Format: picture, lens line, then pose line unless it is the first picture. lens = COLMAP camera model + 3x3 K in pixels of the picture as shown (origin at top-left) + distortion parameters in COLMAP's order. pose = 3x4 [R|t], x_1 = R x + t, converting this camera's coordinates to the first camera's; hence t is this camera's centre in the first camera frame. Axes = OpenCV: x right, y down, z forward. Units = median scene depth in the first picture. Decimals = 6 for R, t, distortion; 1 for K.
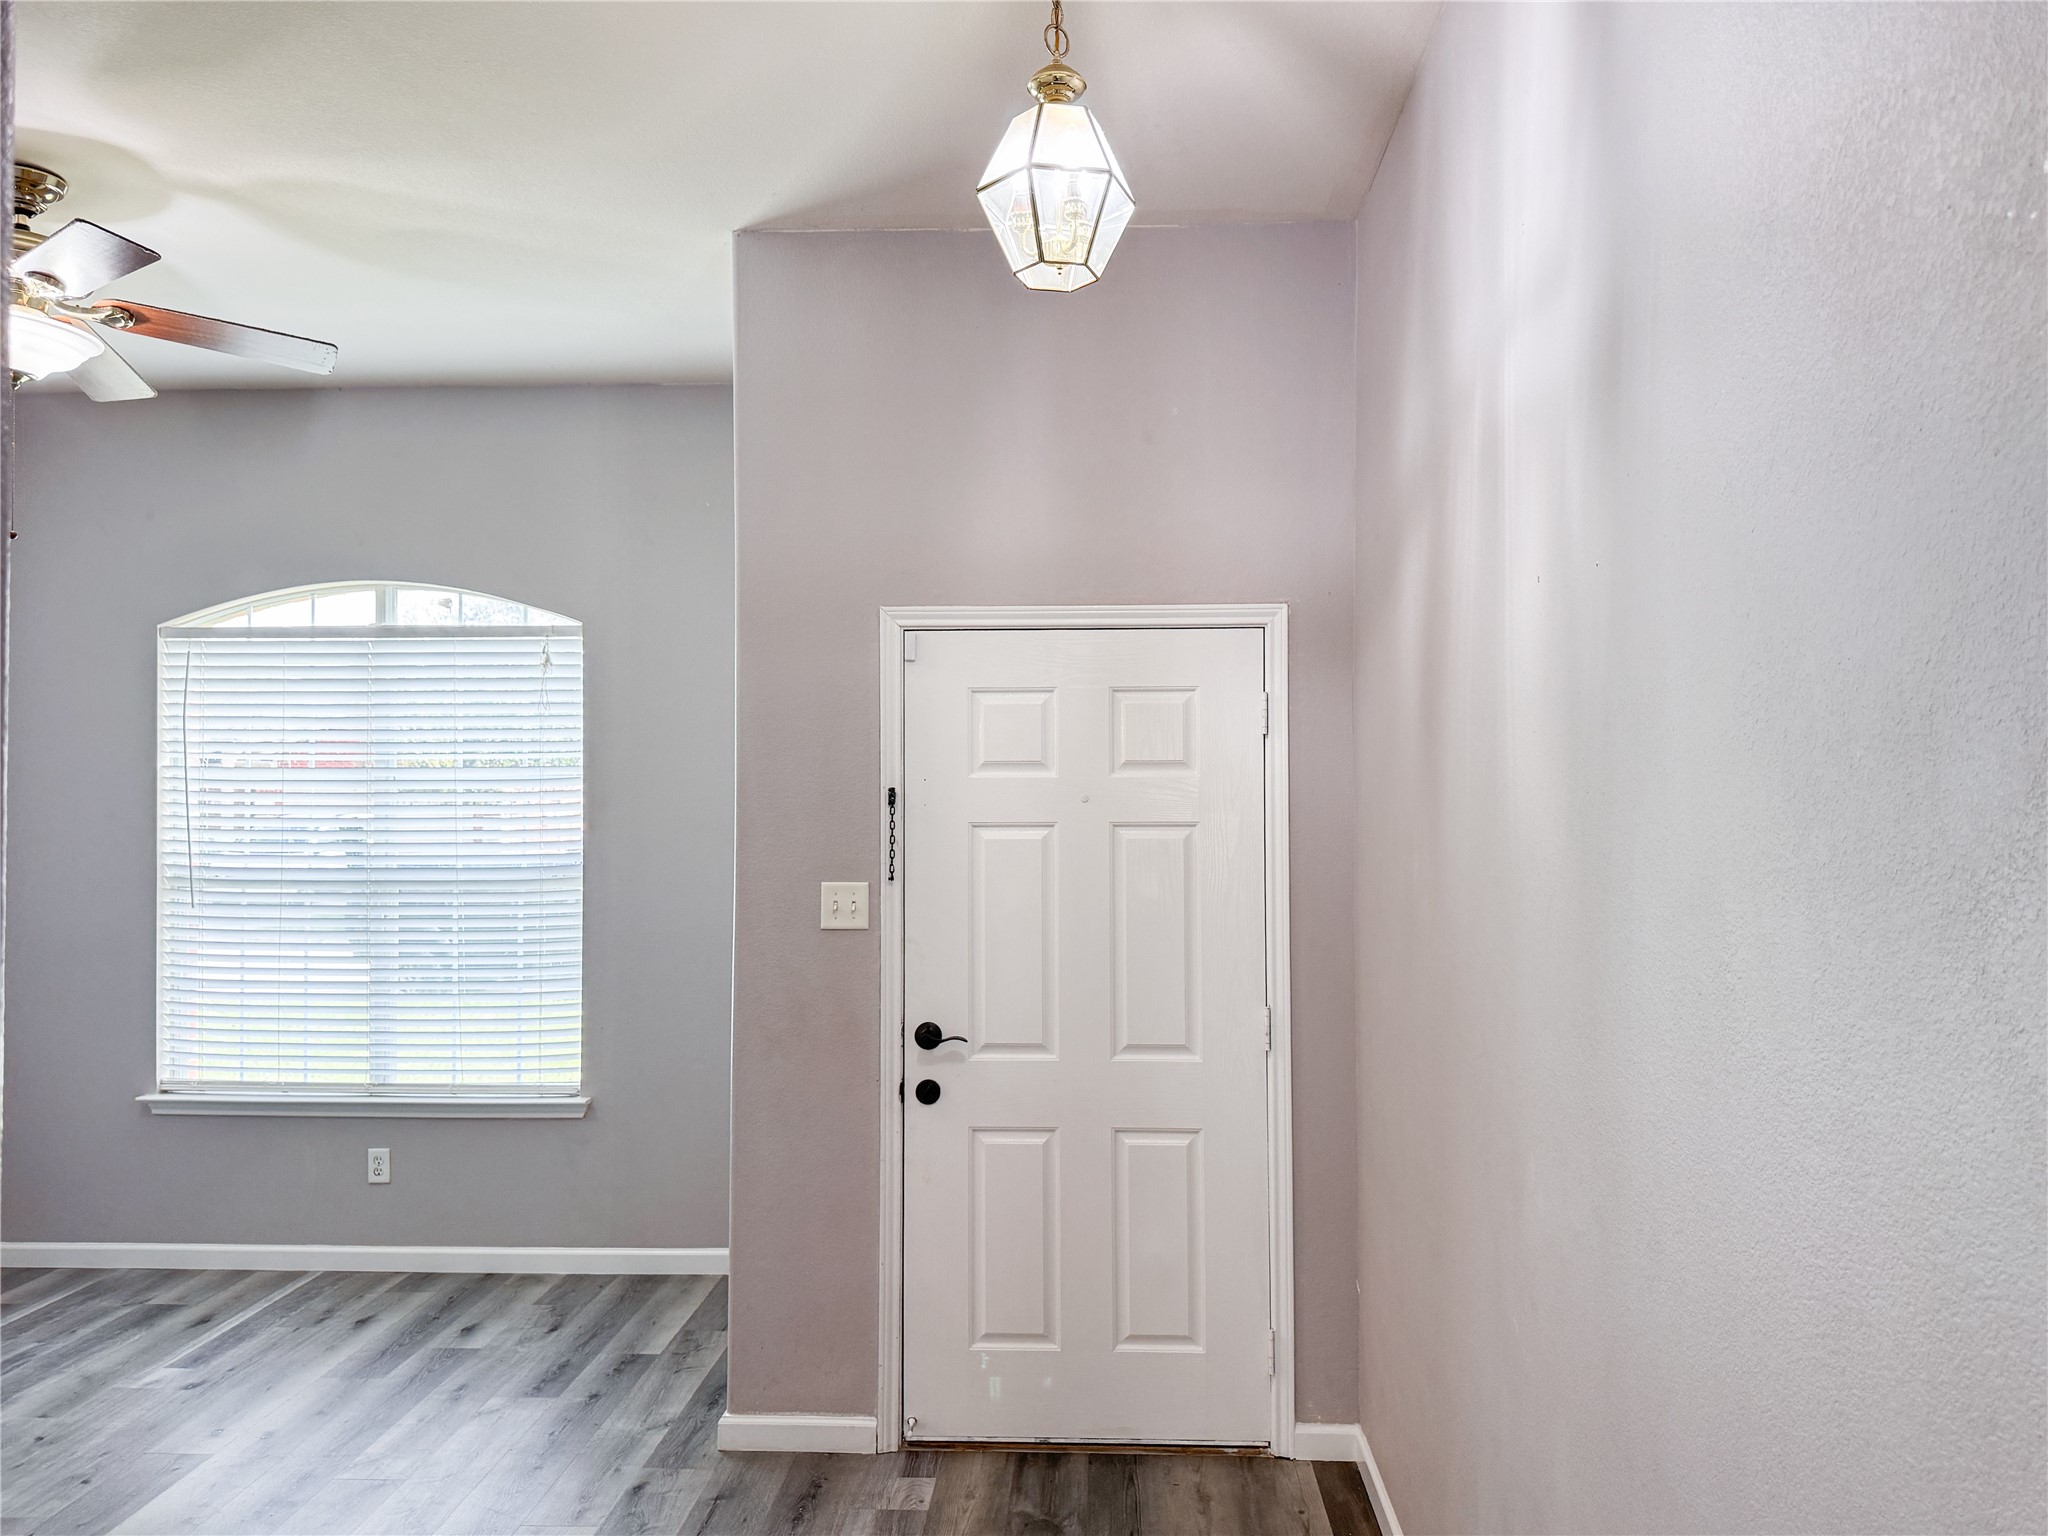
lens RADIAL K [[1467.9, 0, 1004.2], [0, 1467.9, 815.2], [0, 0, 1]] dist [0.037890, -0.046452]
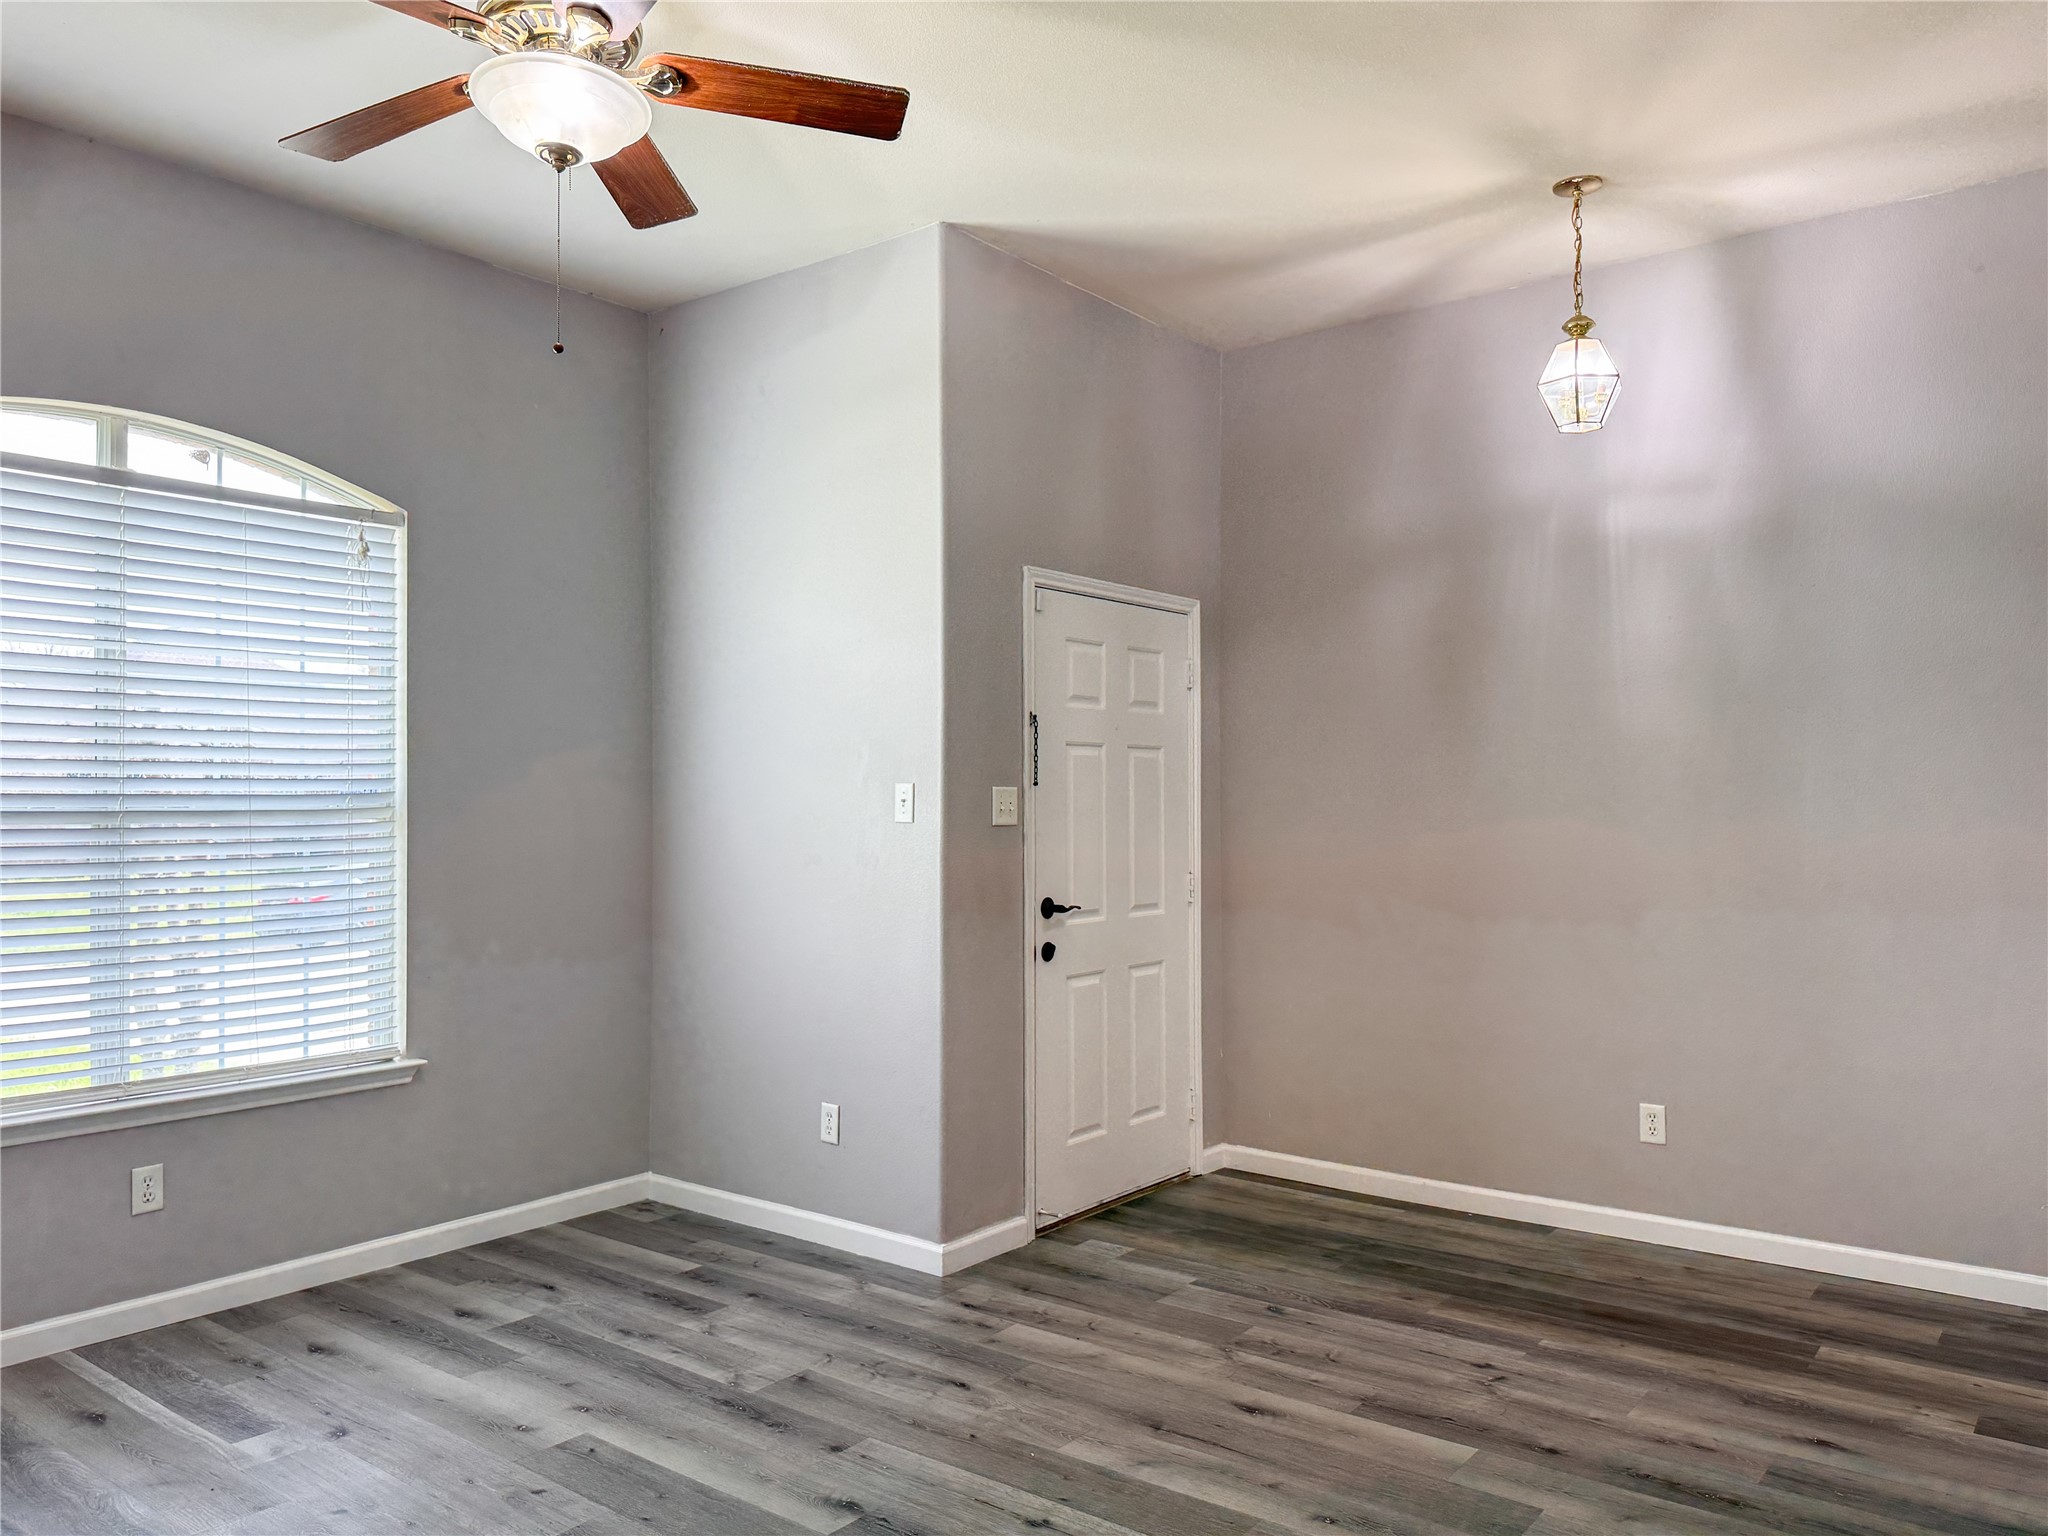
lens RADIAL K [[1467.9, 0, 1052.8], [0, 1467.9, 773.0], [0, 0, 1]] dist [0.037890, -0.046452]
pose [[0.567080, 0.016755, 0.823492, -0.793721], [0.001557, 0.999769, -0.021414, 0.043142], [-0.823661, 0.013426, 0.566923, 0.193543]]
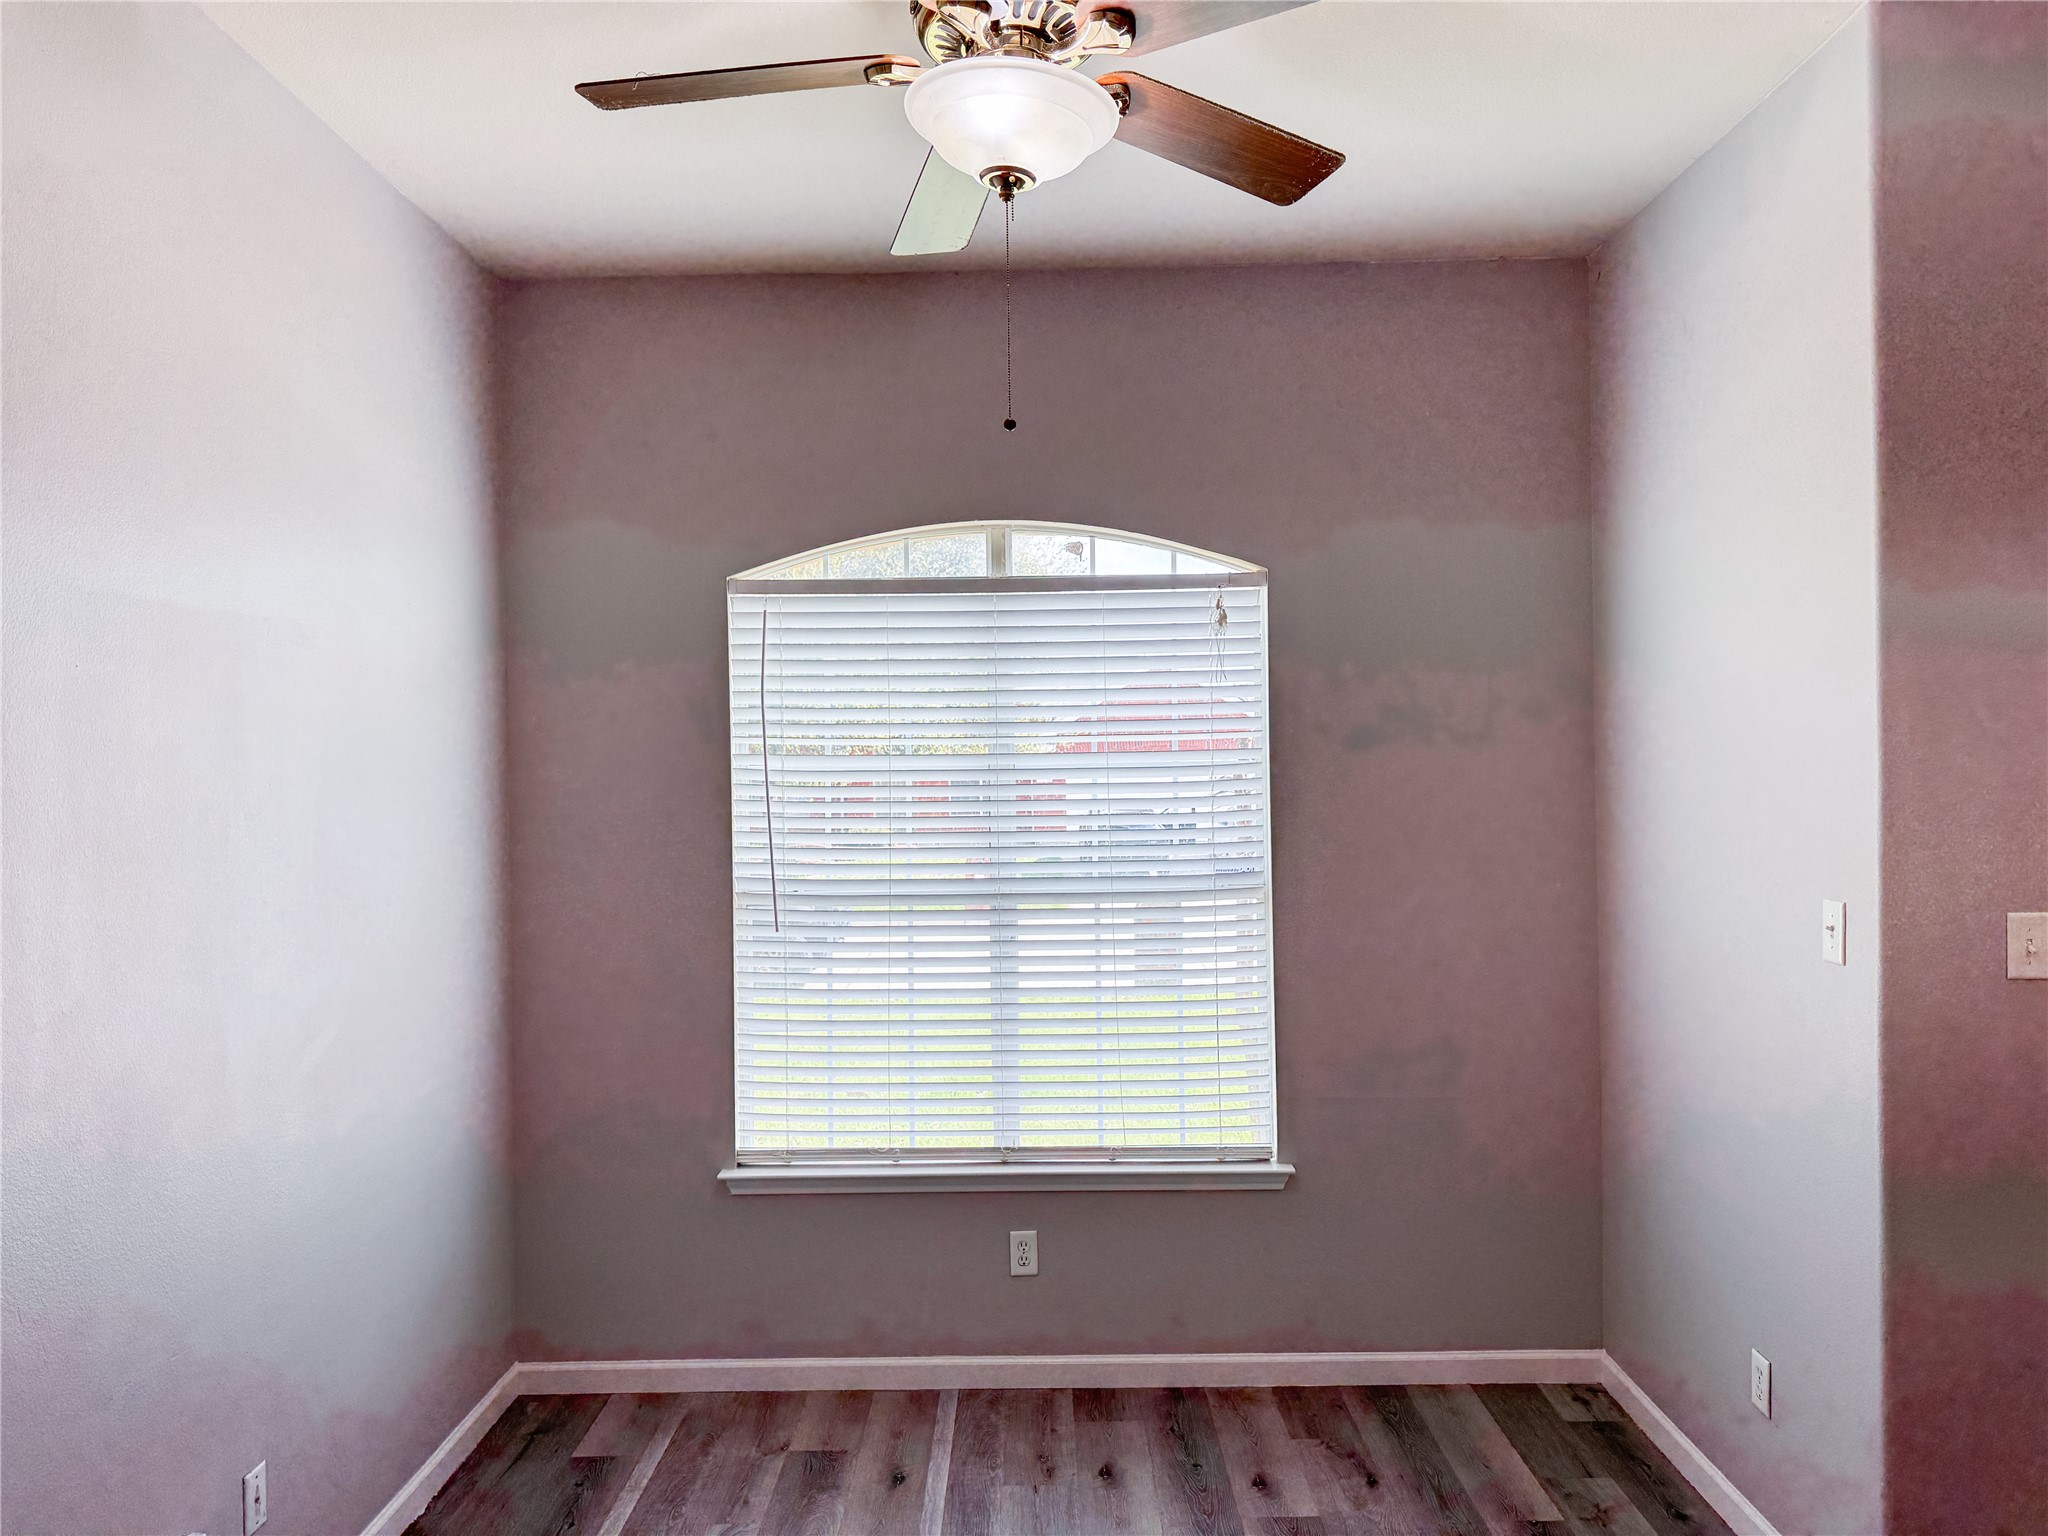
lens RADIAL K [[1467.9, 0, 1005.3], [0, 1467.9, 762.1], [0, 0, 1]] dist [0.037890, -0.046452]
pose [[0.999208, -0.012145, 0.037904, -0.464913], [0.012452, 0.999891, -0.007883, -0.021437], [-0.037804, 0.008349, 0.999250, 0.206987]]
